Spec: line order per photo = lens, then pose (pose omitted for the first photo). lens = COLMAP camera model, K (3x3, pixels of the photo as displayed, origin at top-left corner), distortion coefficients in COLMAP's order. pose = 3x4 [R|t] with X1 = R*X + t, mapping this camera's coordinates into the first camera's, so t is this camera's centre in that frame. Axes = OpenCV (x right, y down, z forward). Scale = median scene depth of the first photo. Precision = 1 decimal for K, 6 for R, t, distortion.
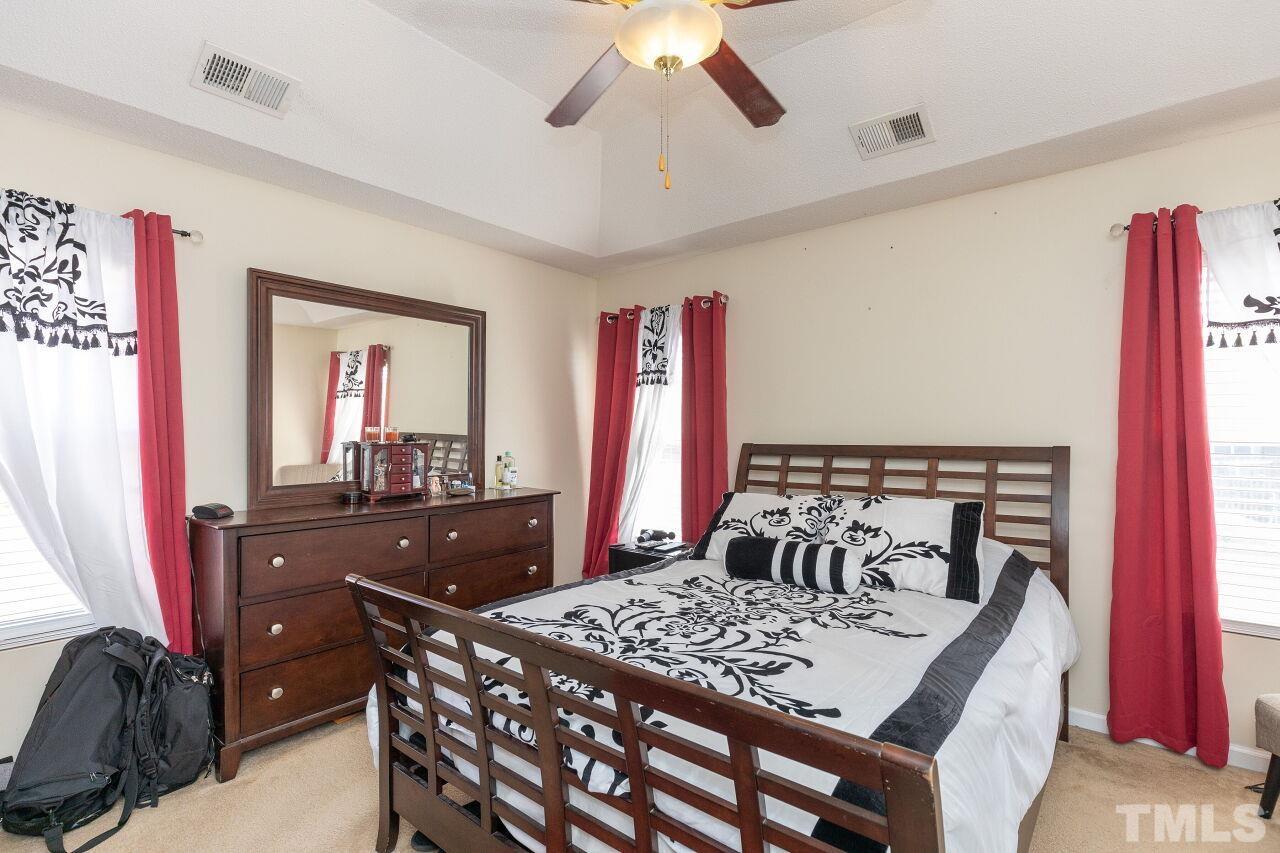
lens RADIAL K [[608.8, 0, 627.6], [0, 608.8, 428.5], [0, 0, 1]] dist [-0.000349, -0.000545]
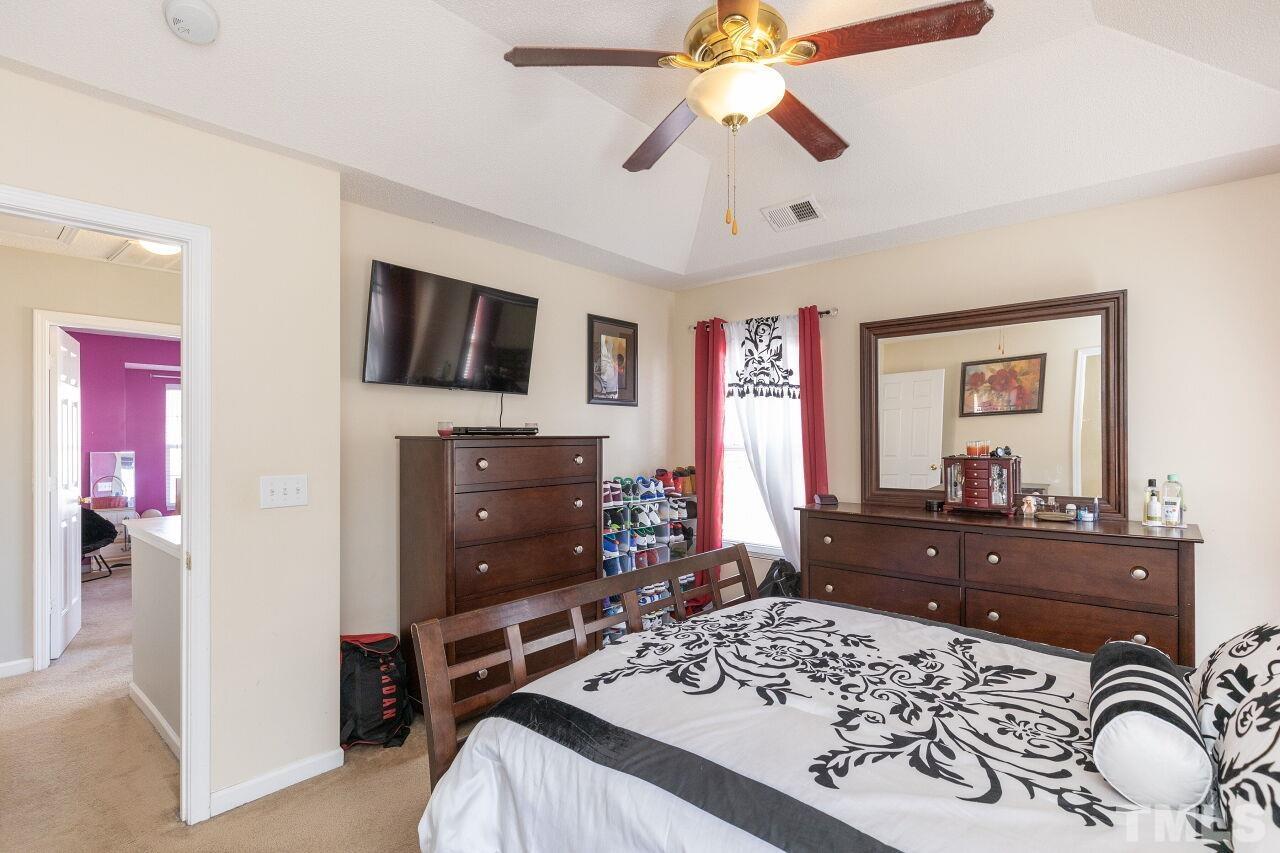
lens RADIAL K [[608.8, 0, 629.8], [0, 608.8, 435.8], [0, 0, 1]] dist [-0.000349, -0.000545]
pose [[-0.038282, -0.000206, -0.999267, 0.920717], [0.012075, 0.999927, -0.000669, -0.025237], [0.999194, -0.012092, -0.038277, 0.666280]]
